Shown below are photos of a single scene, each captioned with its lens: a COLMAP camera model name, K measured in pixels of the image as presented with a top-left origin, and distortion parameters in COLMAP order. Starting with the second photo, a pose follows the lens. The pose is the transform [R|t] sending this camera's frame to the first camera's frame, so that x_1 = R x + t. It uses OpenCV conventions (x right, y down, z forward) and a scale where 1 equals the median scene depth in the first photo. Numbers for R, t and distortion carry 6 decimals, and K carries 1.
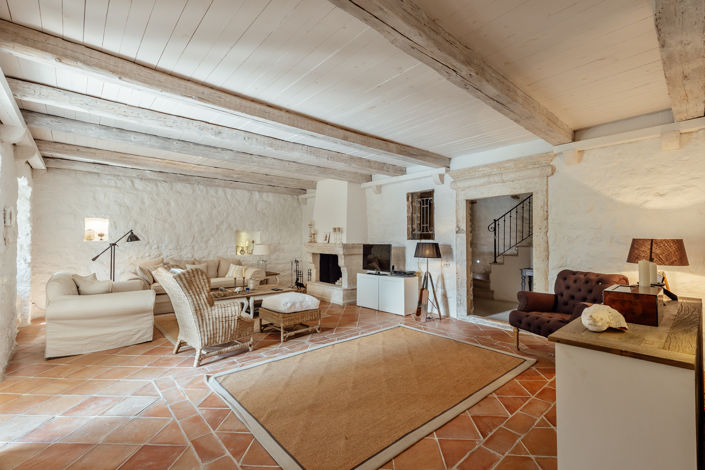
lens RADIAL K [[305.4, 0, 352.5], [0, 305.4, 235.0], [0, 0, 1]] dist [-0.000286, -0.000166]
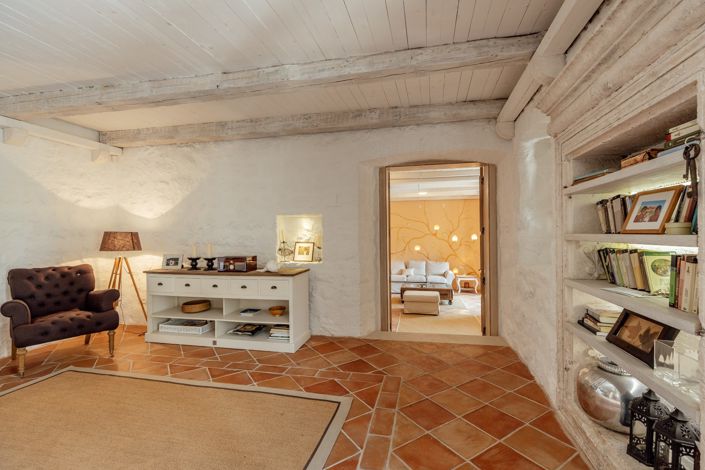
lens RADIAL K [[305.4, 0, 352.5], [0, 305.4, 235.0], [0, 0, 1]] dist [-0.000286, -0.000166]
pose [[-0.554988, 0.001634, 0.831857, -0.593181], [-0.000709, 0.999997, -0.002438, 0.024144], [-0.831858, -0.001943, -0.554985, 0.789643]]
